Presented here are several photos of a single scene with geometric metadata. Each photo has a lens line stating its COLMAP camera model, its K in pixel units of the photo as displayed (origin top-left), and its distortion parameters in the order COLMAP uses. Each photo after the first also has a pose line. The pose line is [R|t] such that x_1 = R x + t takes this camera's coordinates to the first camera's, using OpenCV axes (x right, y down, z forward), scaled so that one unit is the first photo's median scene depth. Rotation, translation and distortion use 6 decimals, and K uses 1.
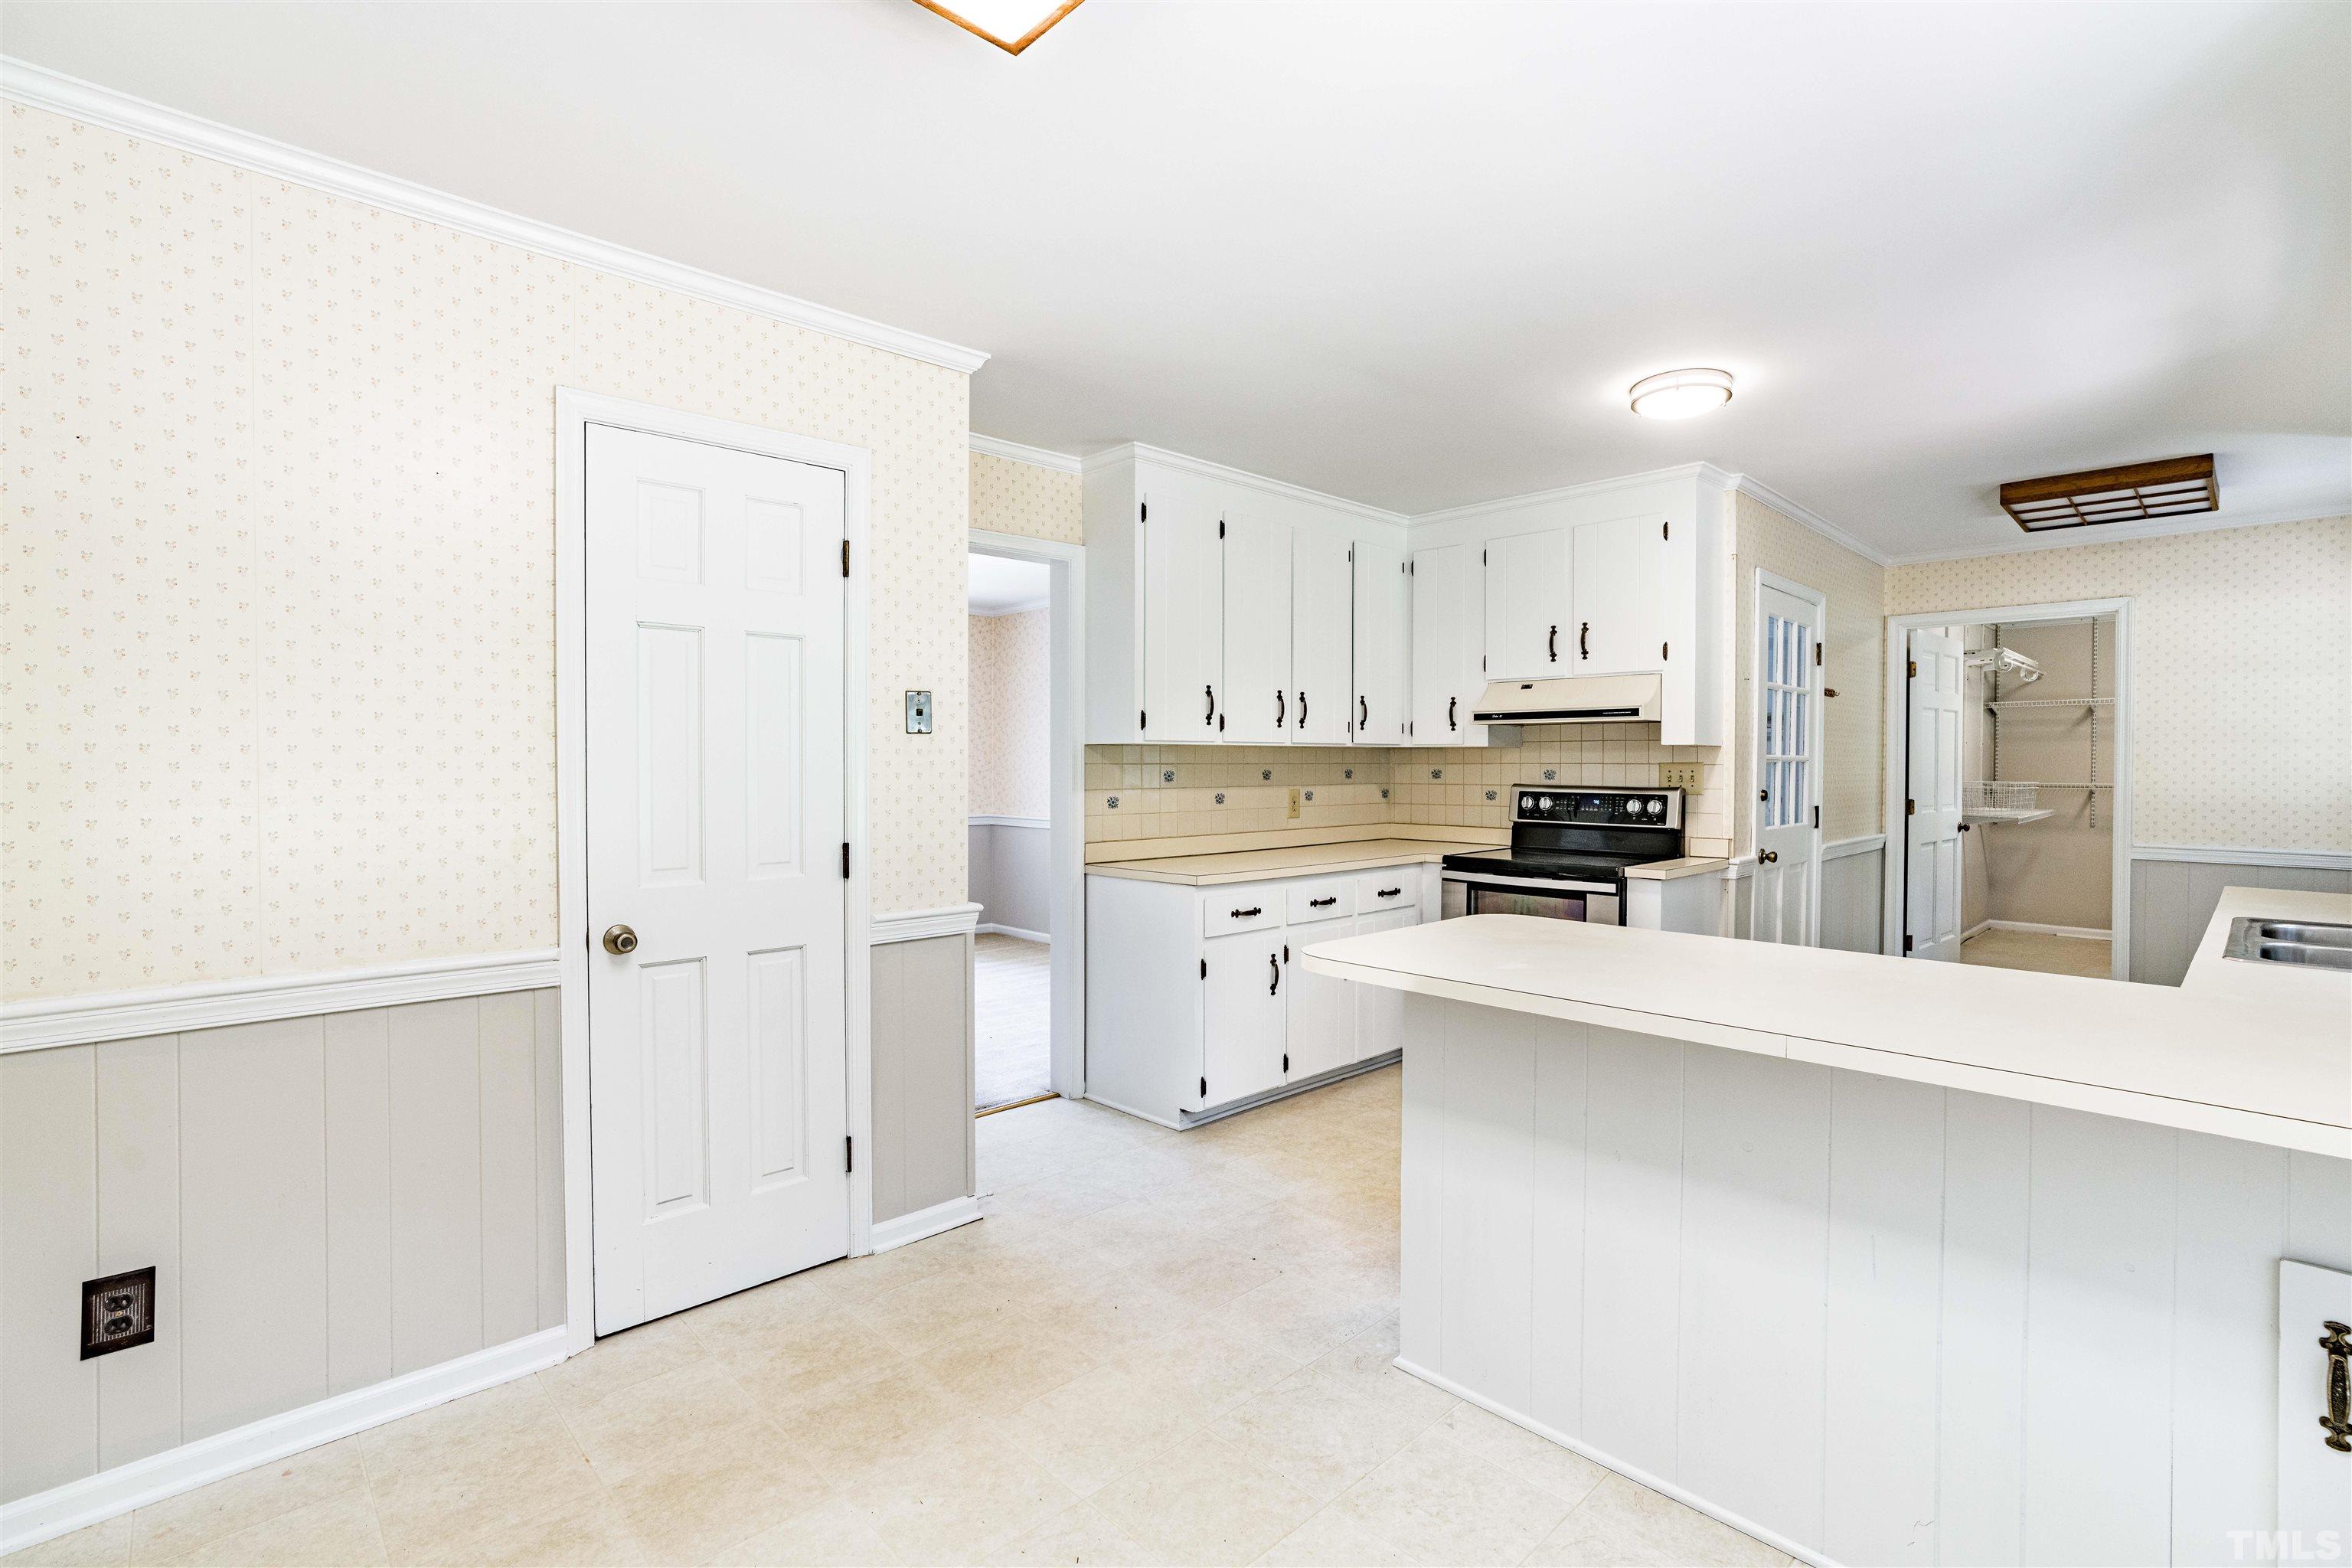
lens RADIAL K [[1089.9, 0, 1173.7], [0, 1089.9, 775.9], [0, 0, 1]] dist [-0.030380, 0.016413]
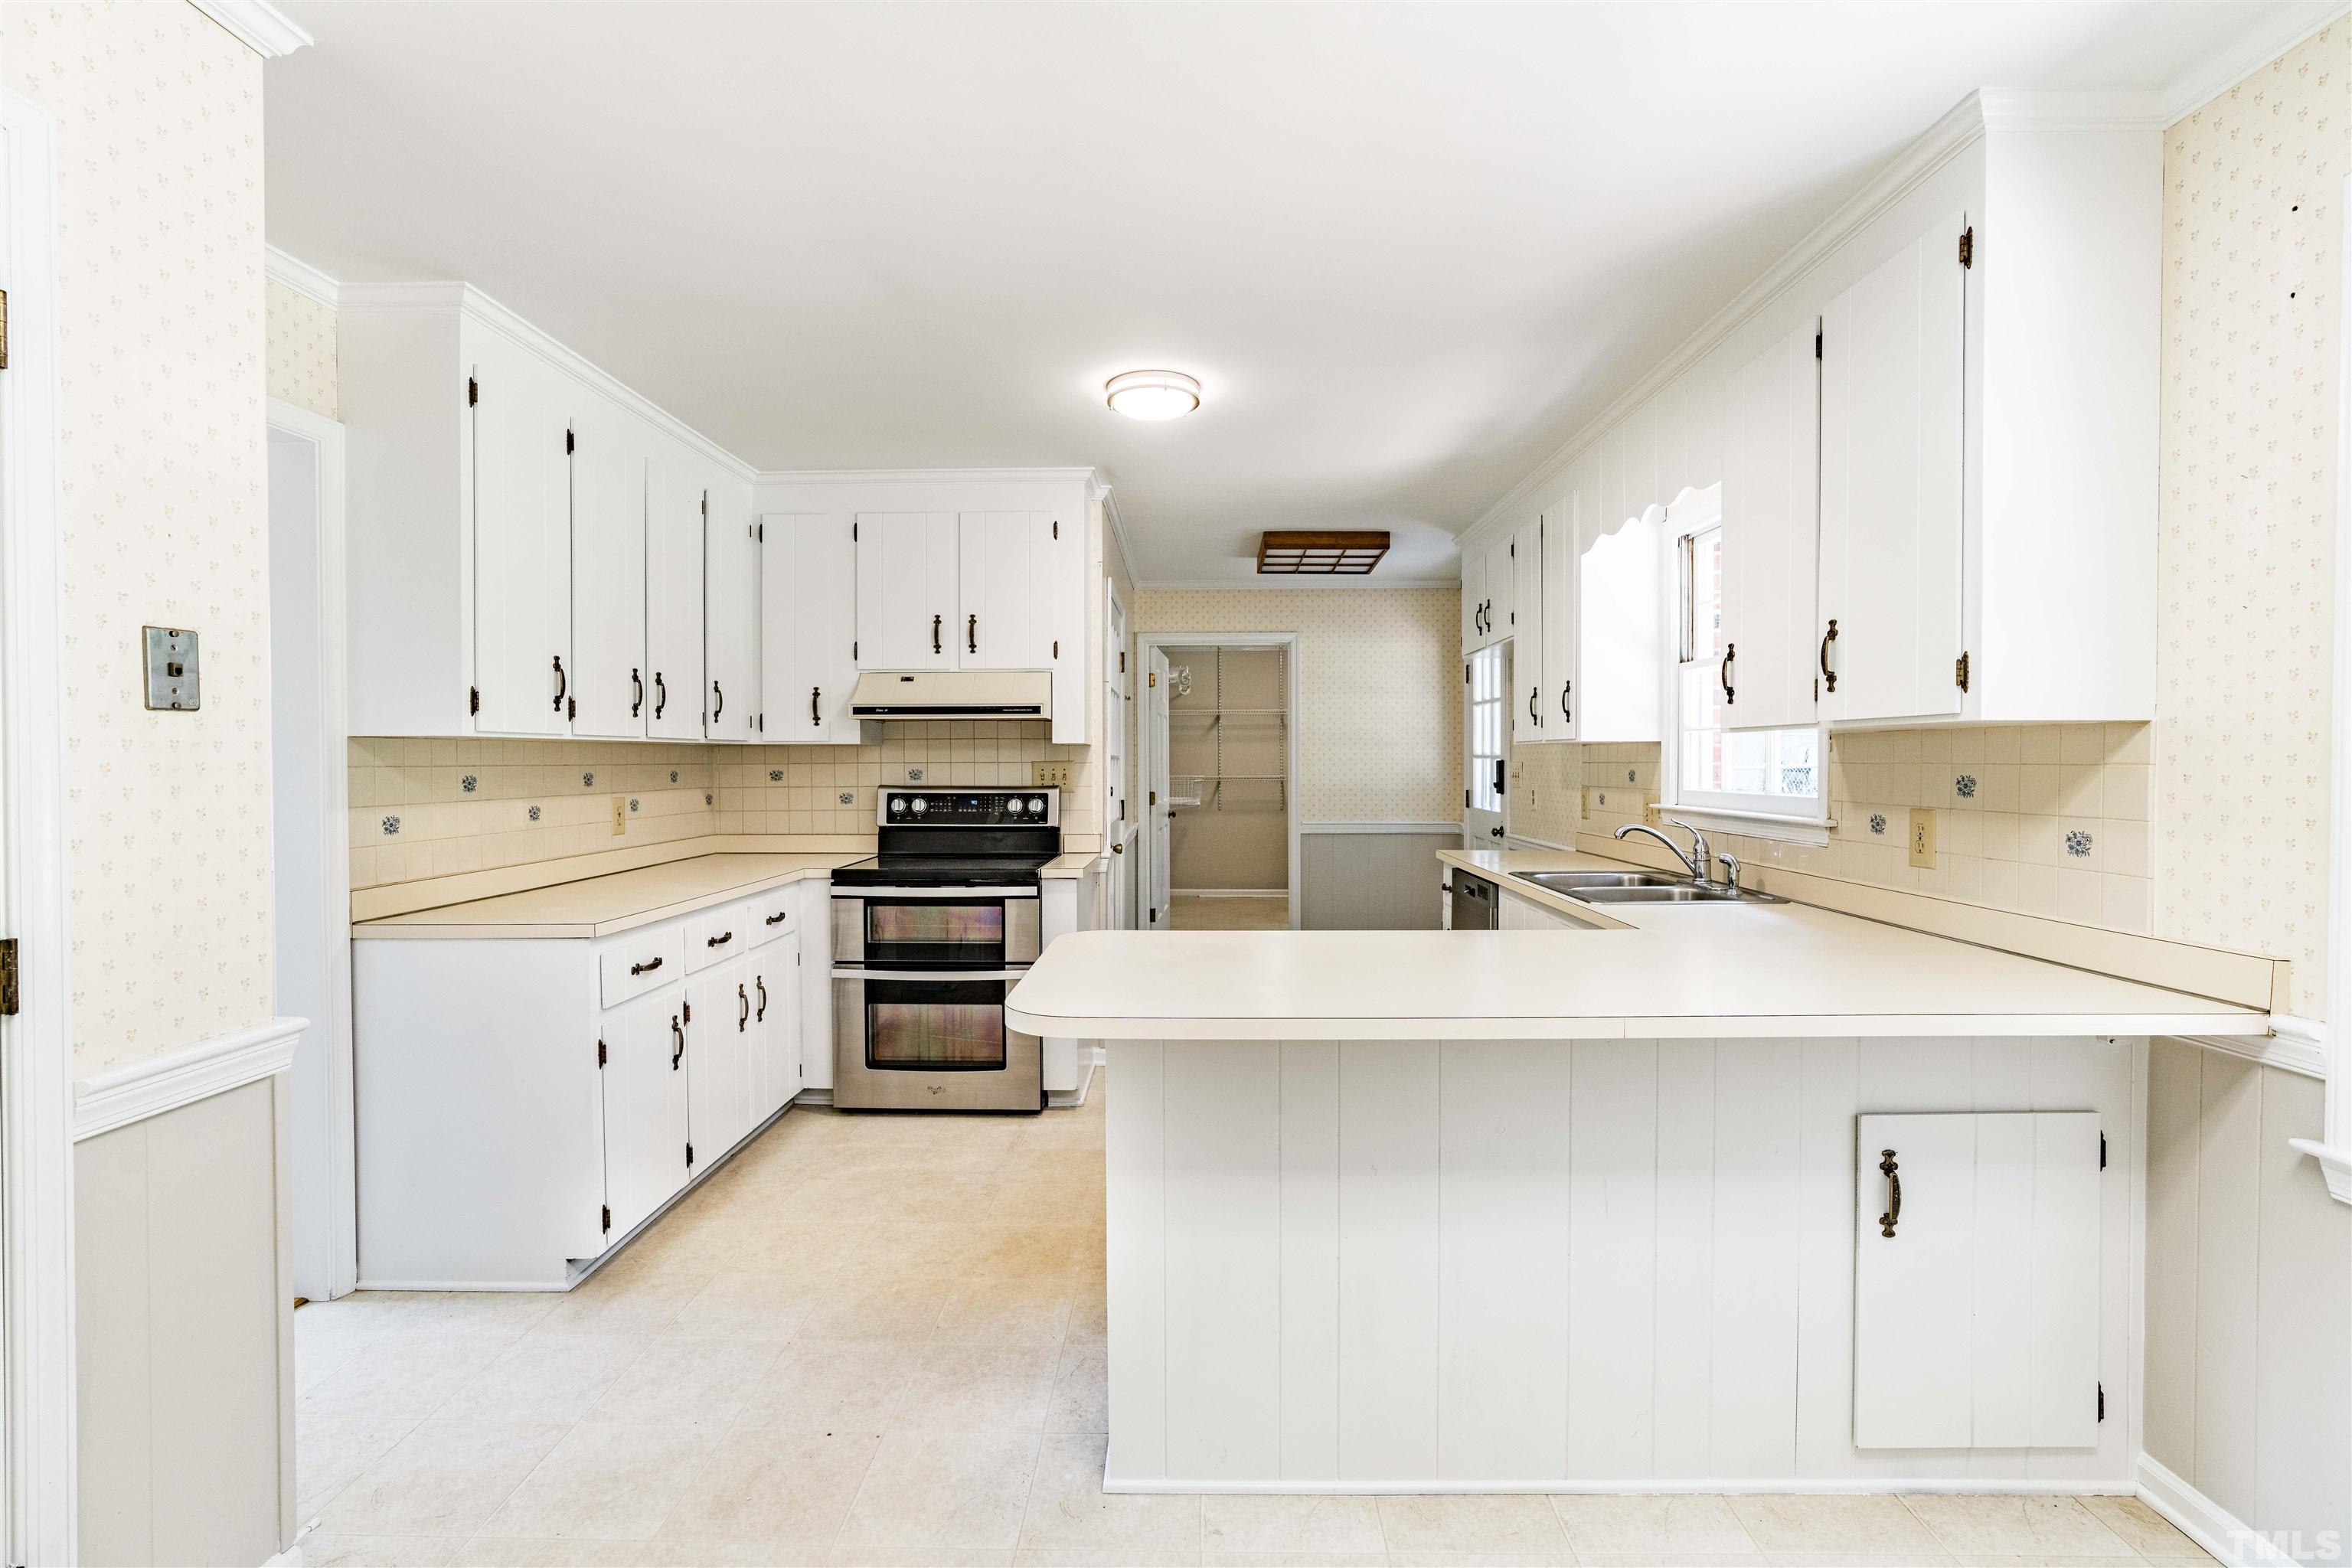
lens RADIAL K [[1089.9, 0, 1193.3], [0, 1089.9, 778.3], [0, 0, 1]] dist [-0.030380, 0.016413]
pose [[0.704386, -0.014844, 0.709661, -0.176067], [0.012803, 0.999884, 0.008207, -0.003101], [-0.709701, 0.003305, 0.704495, 0.201448]]
